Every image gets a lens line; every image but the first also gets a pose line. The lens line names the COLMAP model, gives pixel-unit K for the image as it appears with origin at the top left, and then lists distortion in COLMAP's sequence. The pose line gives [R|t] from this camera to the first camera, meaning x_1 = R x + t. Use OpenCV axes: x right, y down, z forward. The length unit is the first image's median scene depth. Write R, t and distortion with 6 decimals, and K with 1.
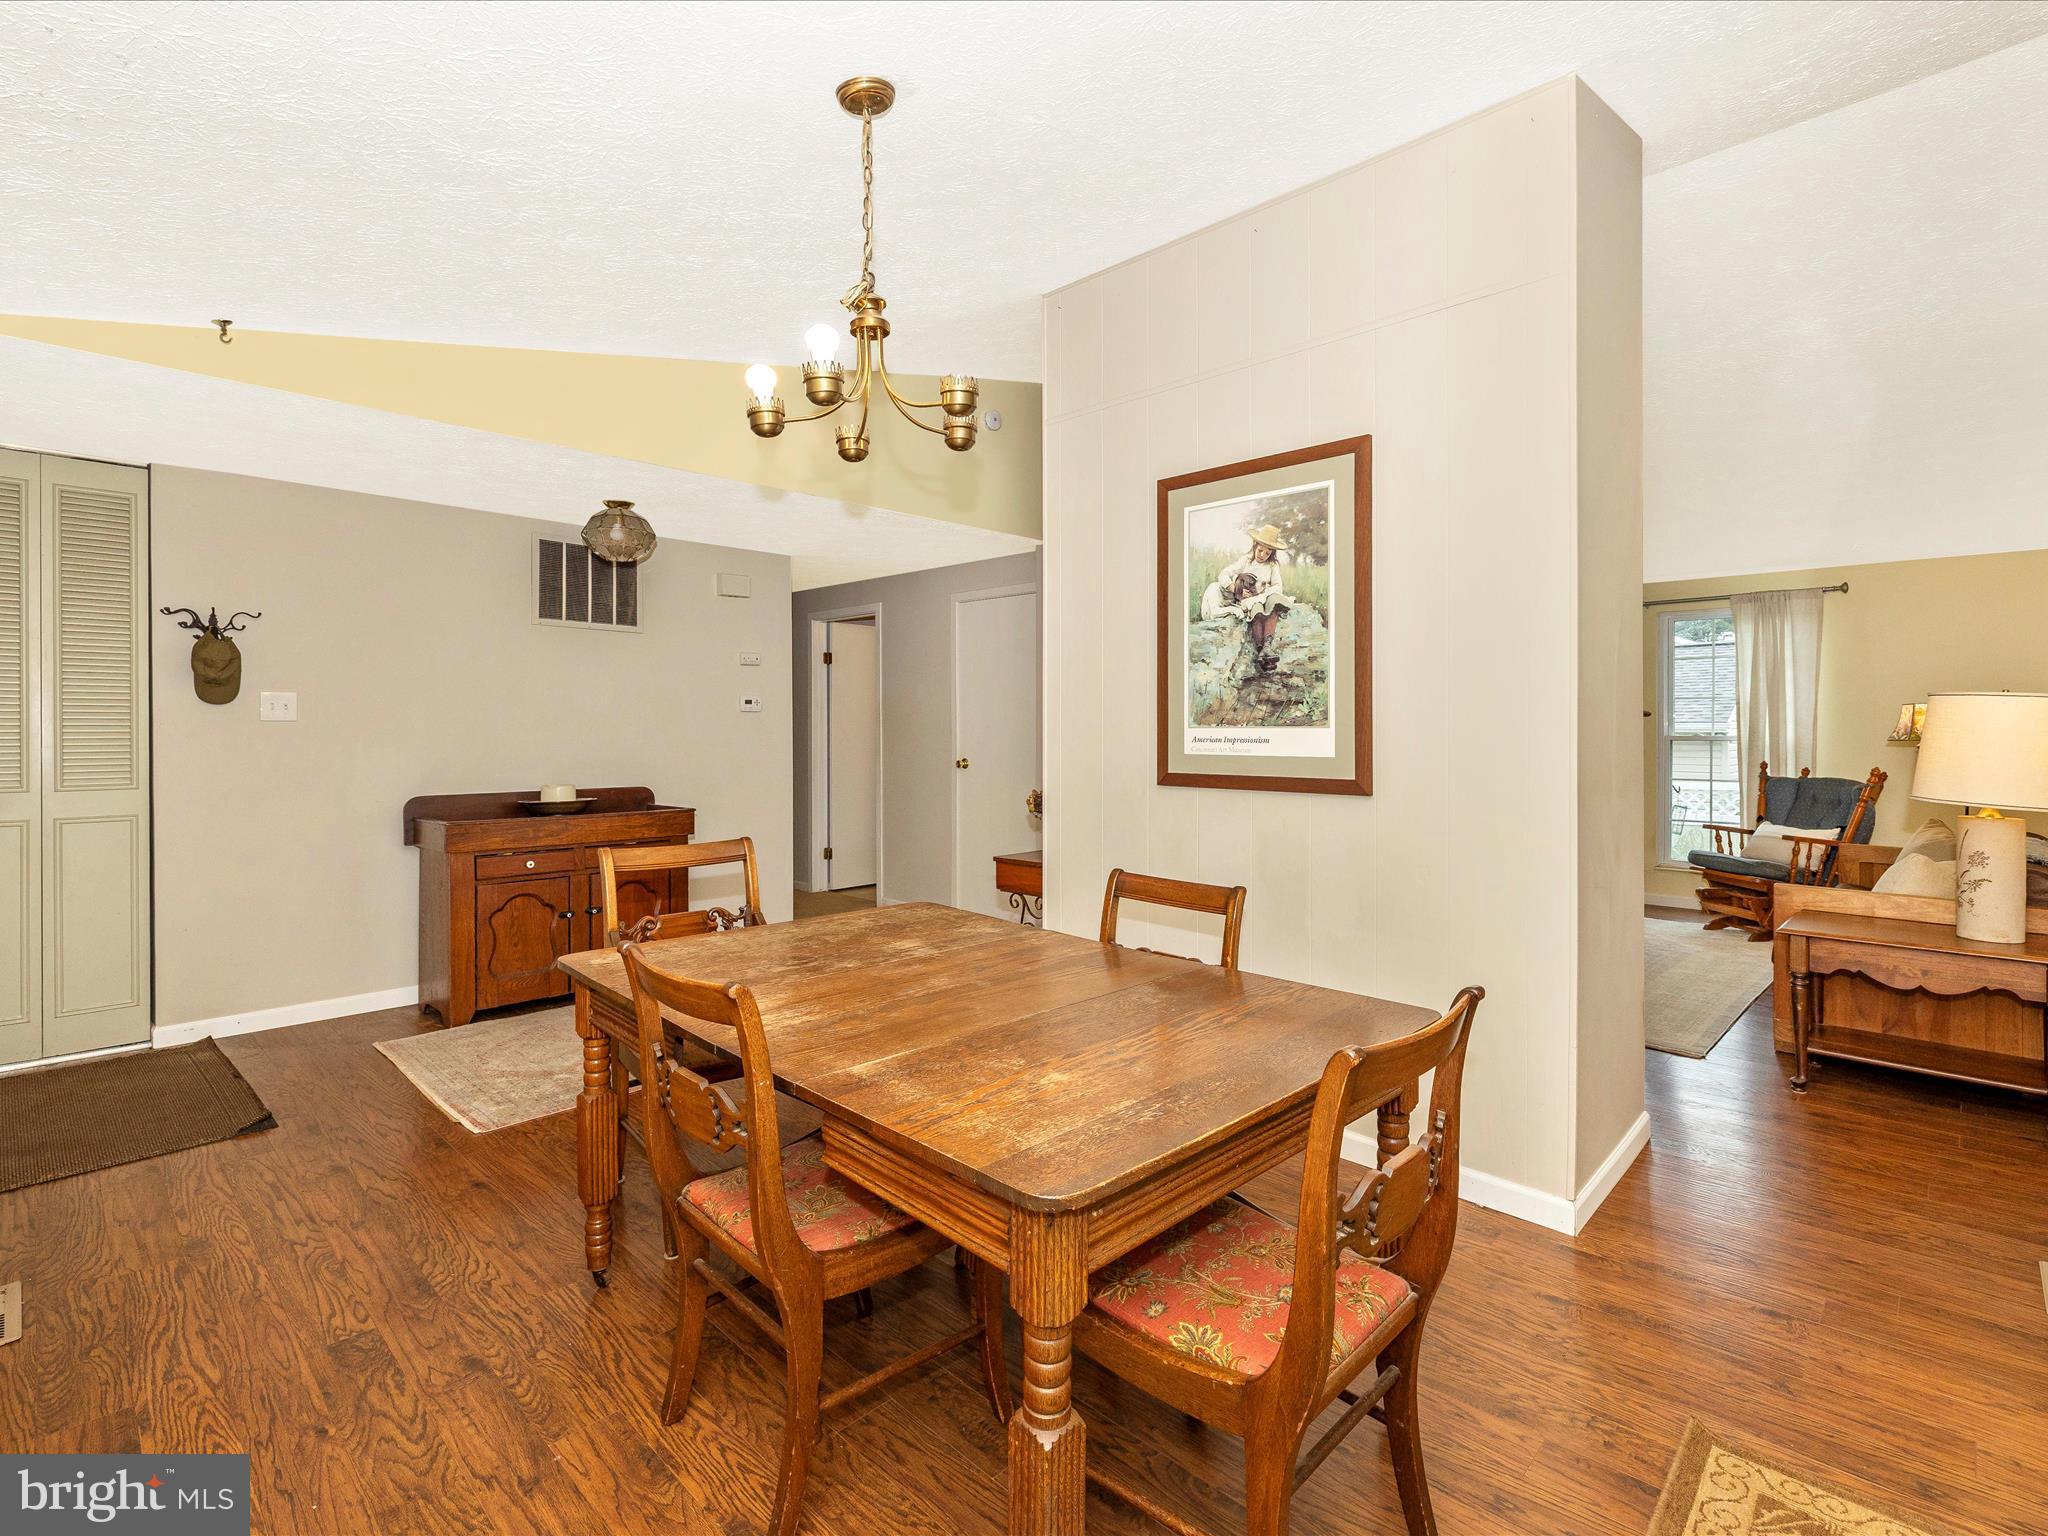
lens RADIAL K [[973.8, 0, 1025.8], [0, 973.8, 737.2], [0, 0, 1]] dist [-0.004321, -0.000446]
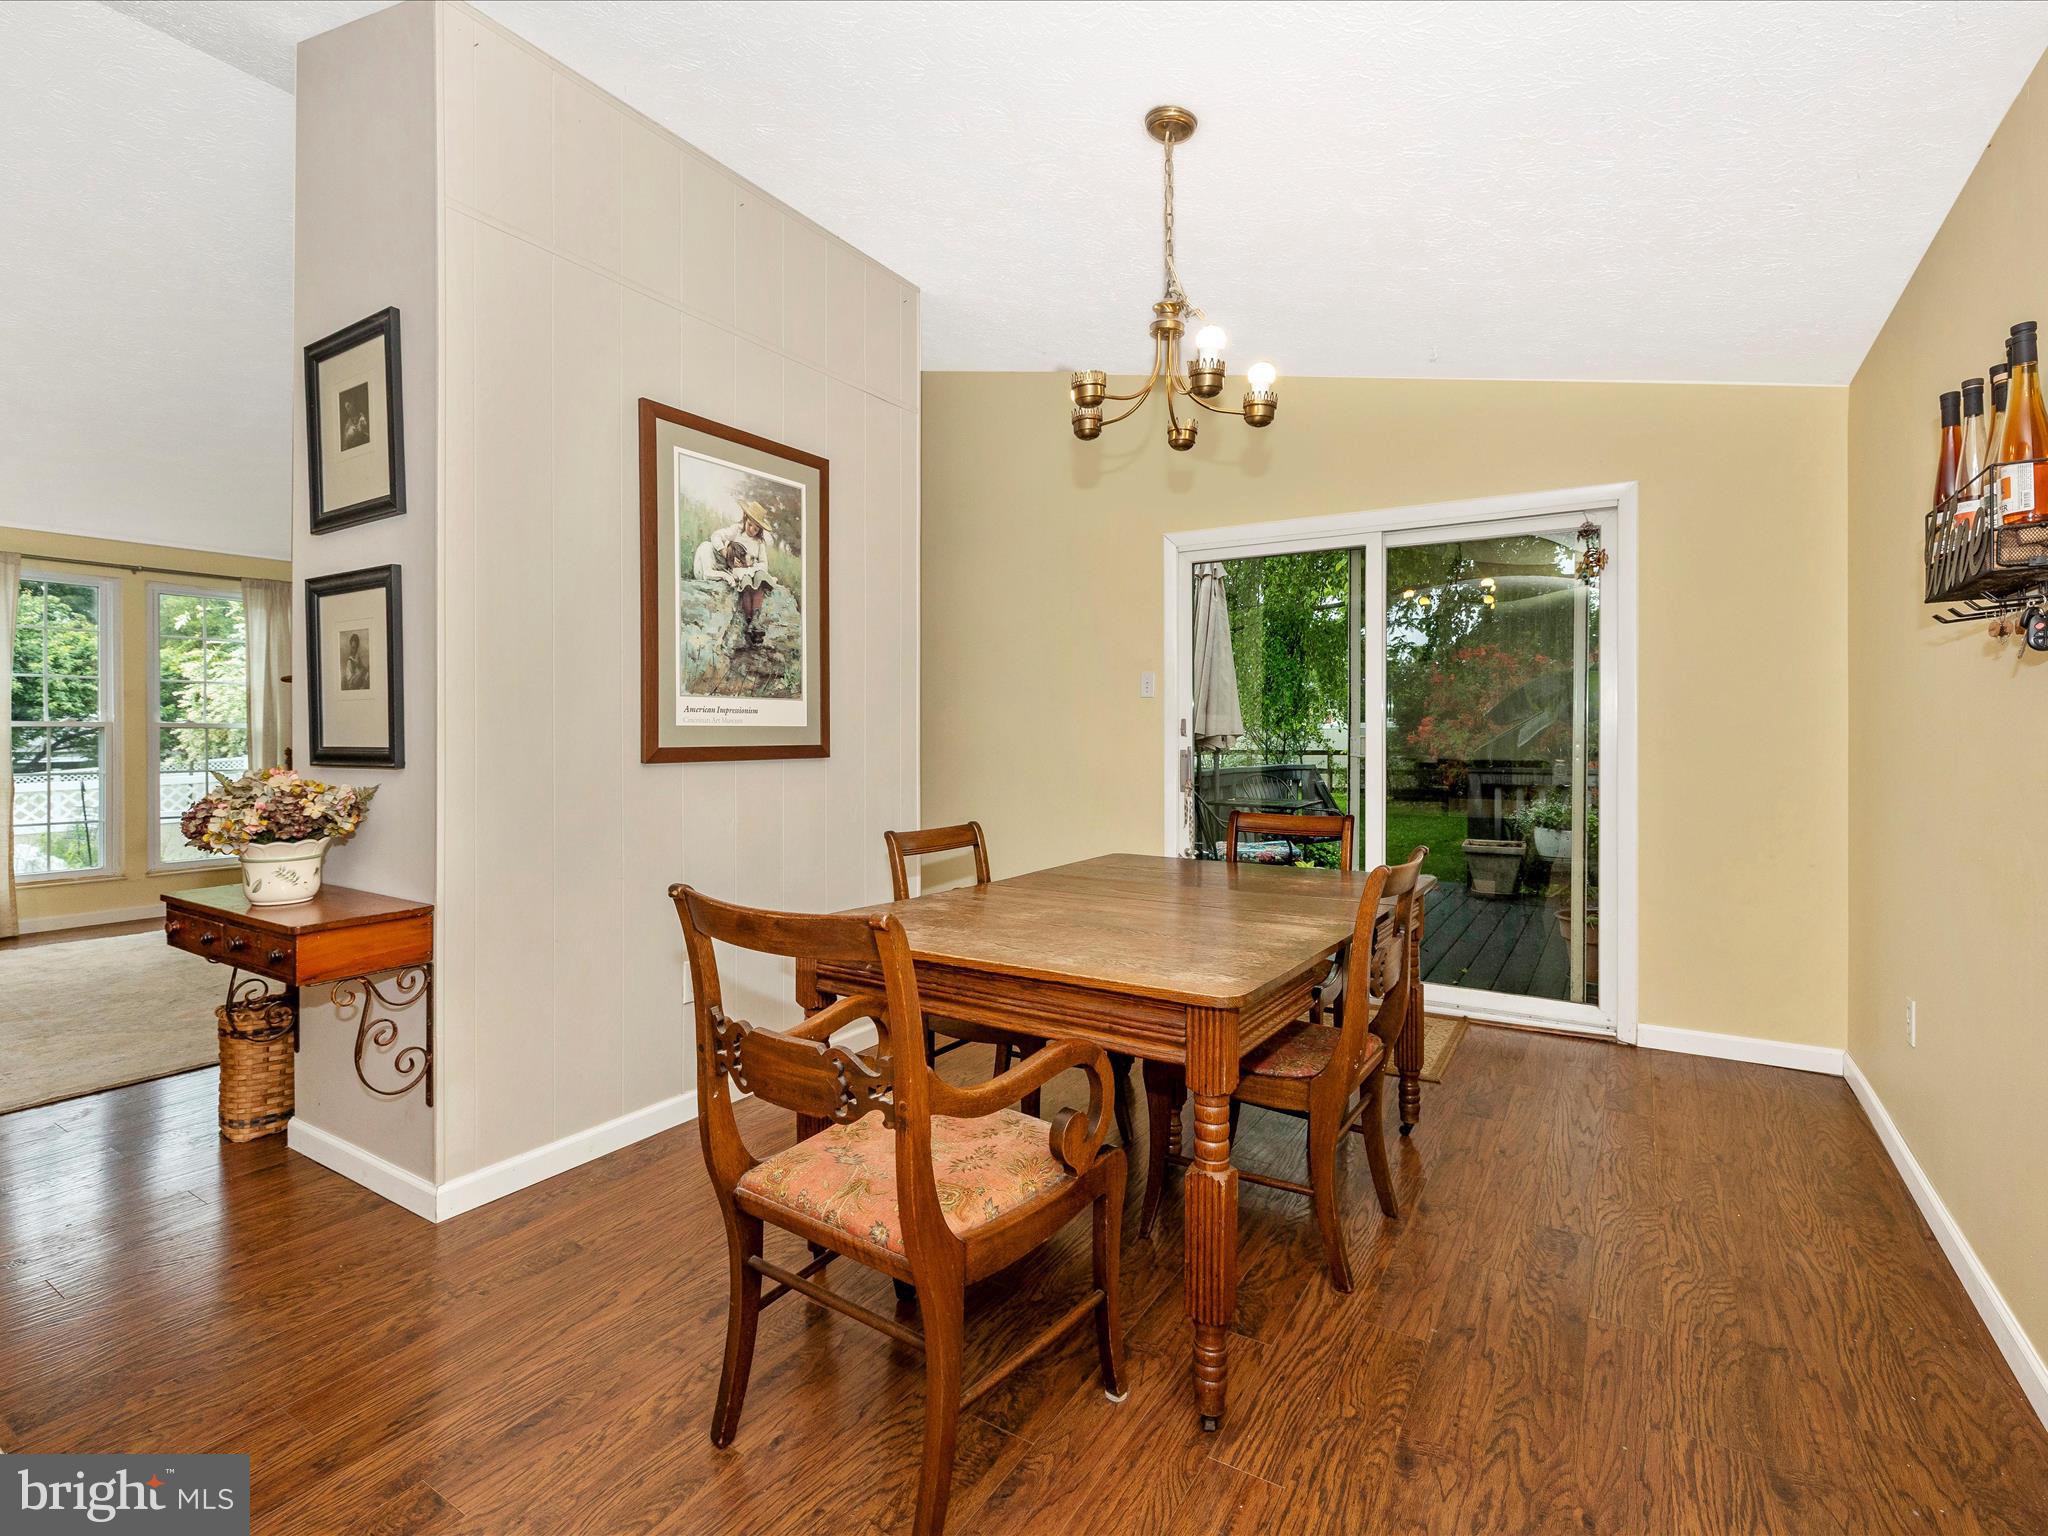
lens RADIAL K [[973.8, 0, 1029.3], [0, 973.8, 734.2], [0, 0, 1]] dist [-0.004321, -0.000446]
pose [[-0.216002, -0.003722, 0.976386, -0.829877], [0.011301, 0.999916, 0.006312, 0.025073], [-0.976327, 0.012398, -0.215942, 0.951768]]
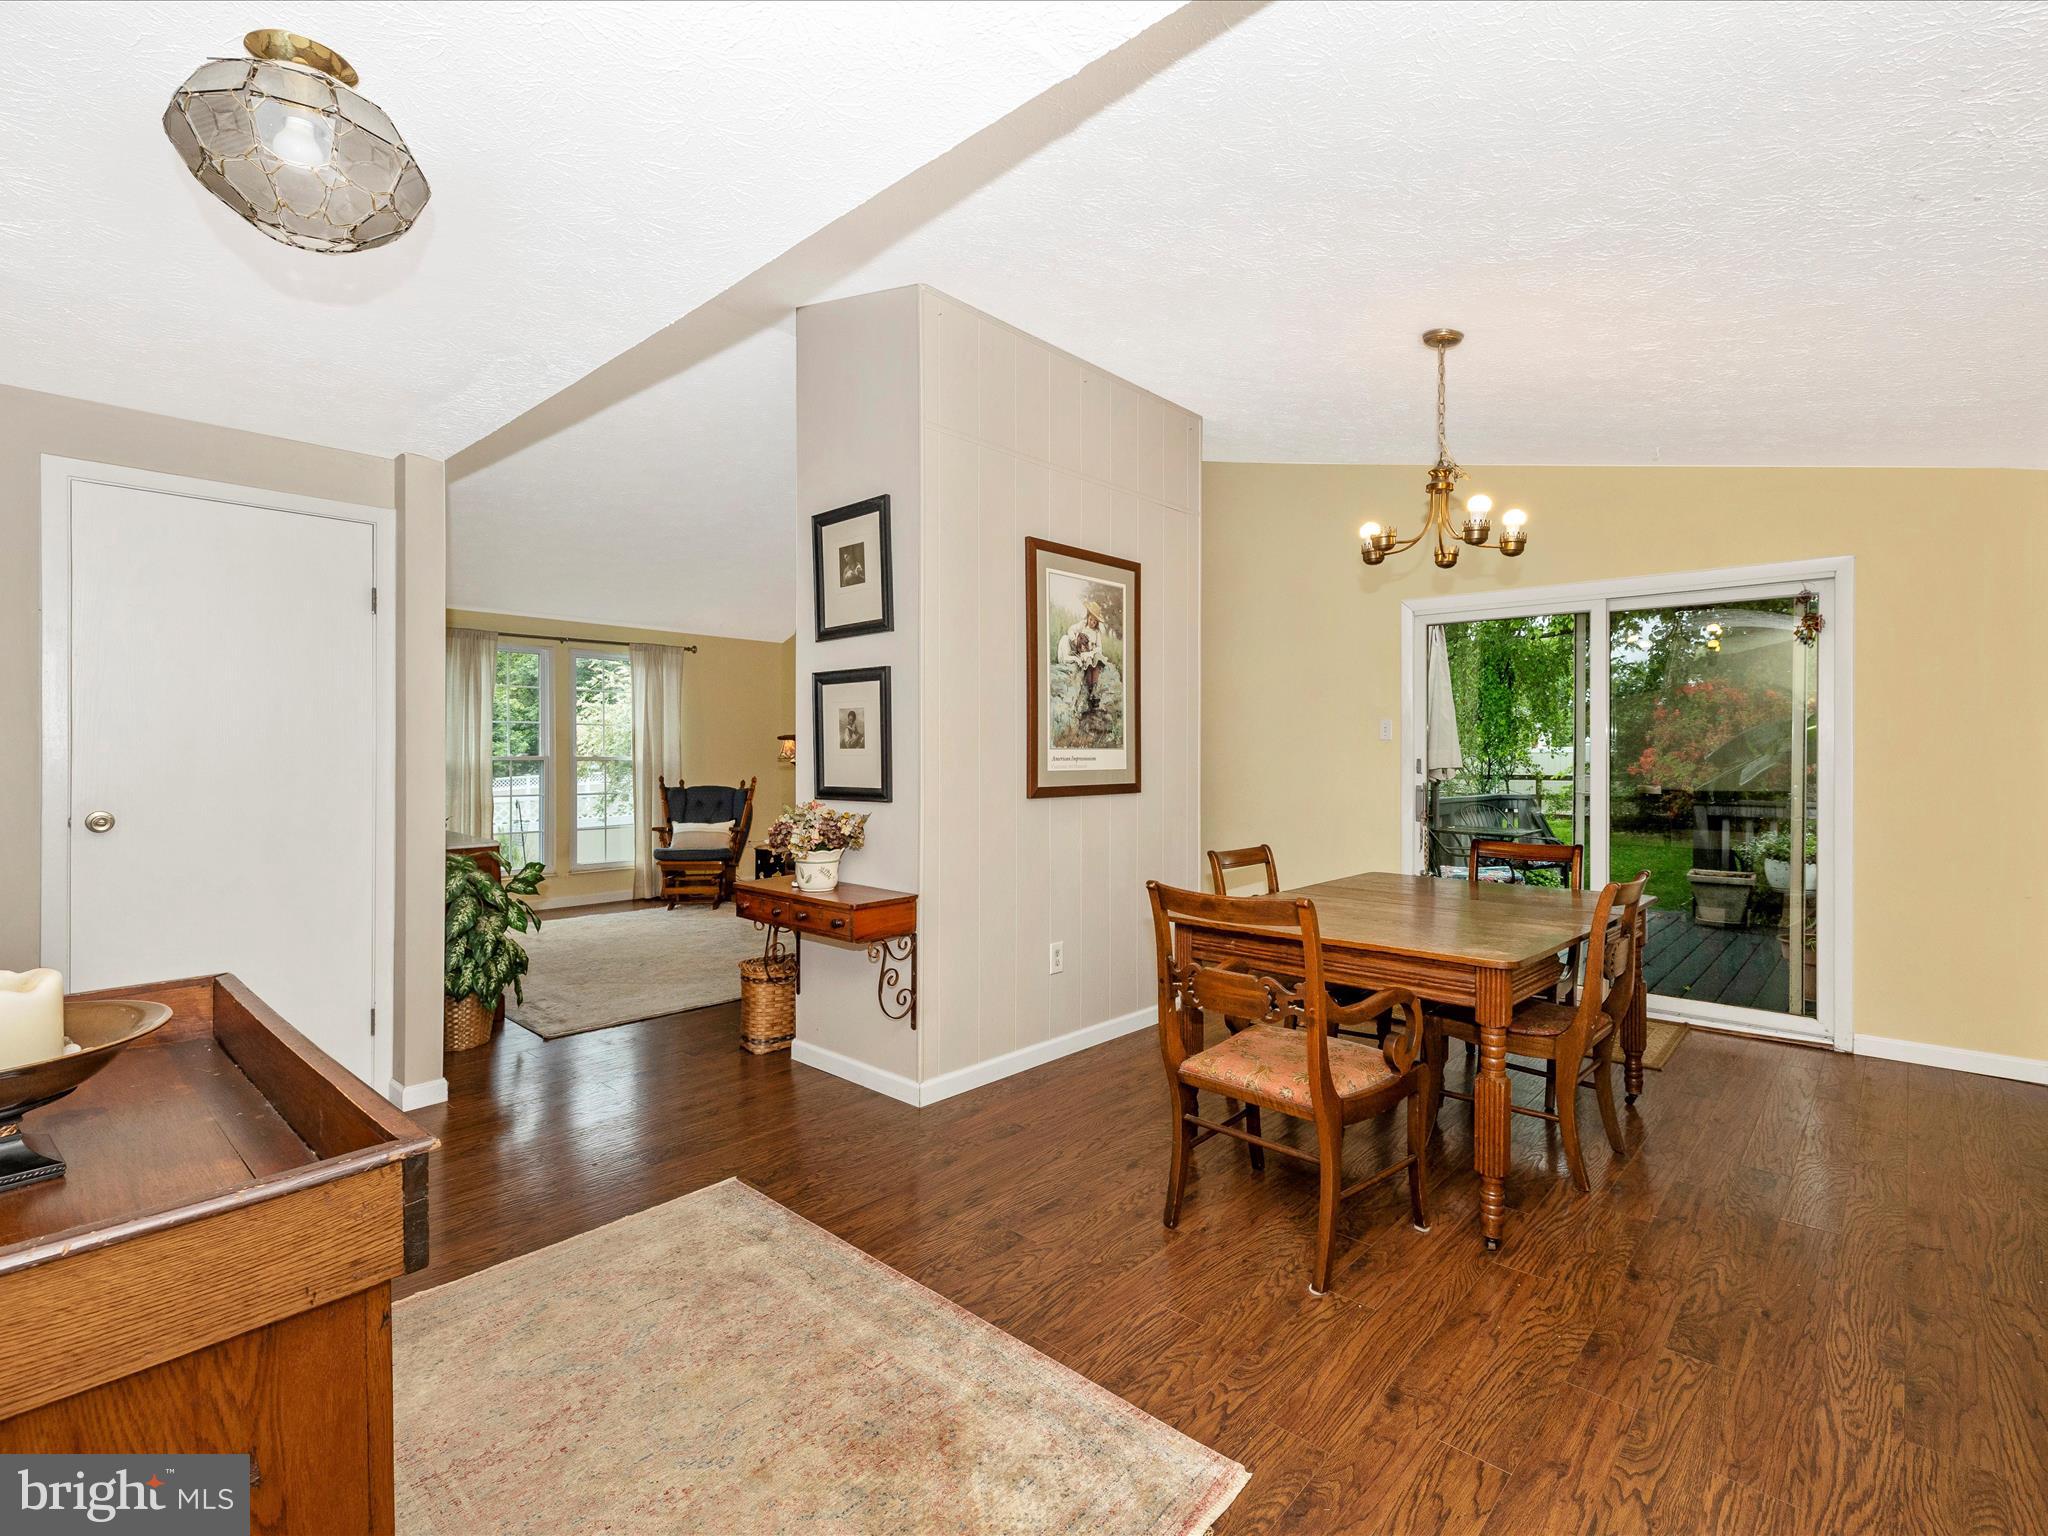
lens RADIAL K [[973.8, 0, 1019.8], [0, 973.8, 750.2], [0, 0, 1]] dist [-0.004321, -0.000446]
pose [[-0.030340, 0.000320, 0.999540, -1.134255], [0.011025, 0.999939, 0.000015, -0.009832], [-0.999479, 0.011020, -0.030341, 1.160739]]
